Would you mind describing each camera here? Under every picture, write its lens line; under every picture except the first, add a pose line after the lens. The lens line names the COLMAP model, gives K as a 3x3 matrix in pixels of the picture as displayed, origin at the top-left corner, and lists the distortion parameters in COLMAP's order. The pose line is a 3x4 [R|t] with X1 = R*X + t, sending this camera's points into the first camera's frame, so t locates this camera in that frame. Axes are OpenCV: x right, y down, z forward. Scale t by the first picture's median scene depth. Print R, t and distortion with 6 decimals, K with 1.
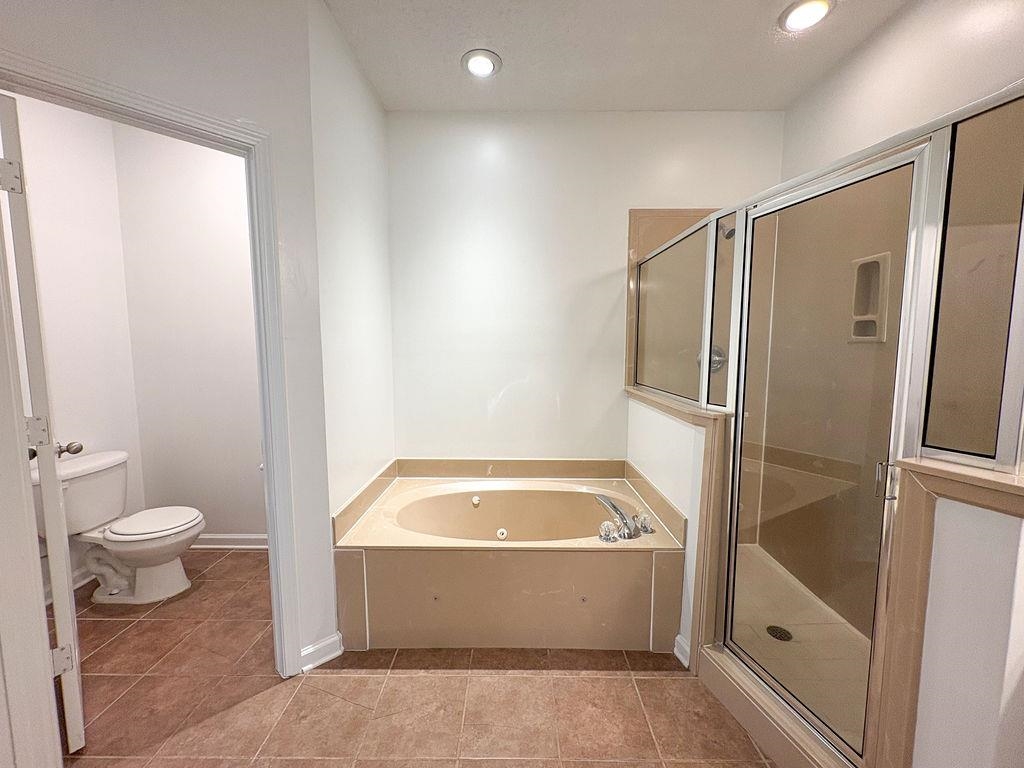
lens RADIAL K [[411.2, 0, 512.0], [0, 411.2, 384.0], [0, 0, 1]] dist [0.002386, 0.000304]
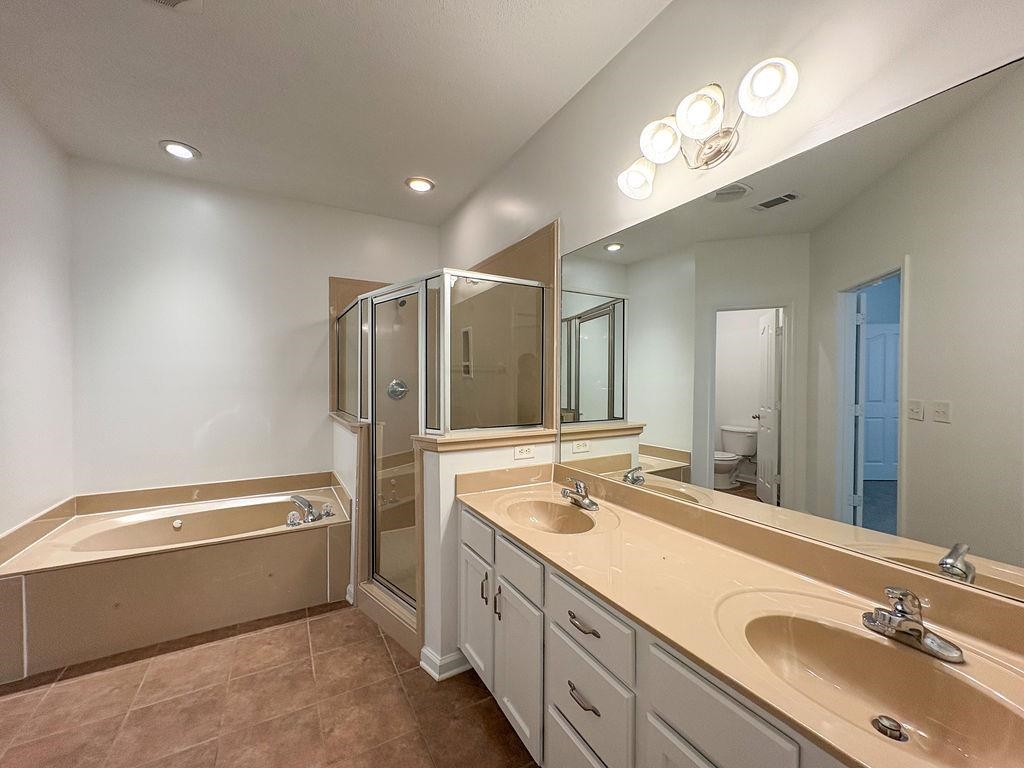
lens RADIAL K [[411.2, 0, 512.0], [0, 411.2, 384.0], [0, 0, 1]] dist [0.002386, 0.000304]
pose [[0.867331, -0.003860, 0.497717, 0.188087], [0.046839, 0.996165, -0.073896, 0.056311], [-0.495523, 0.087405, 0.864186, -0.543769]]
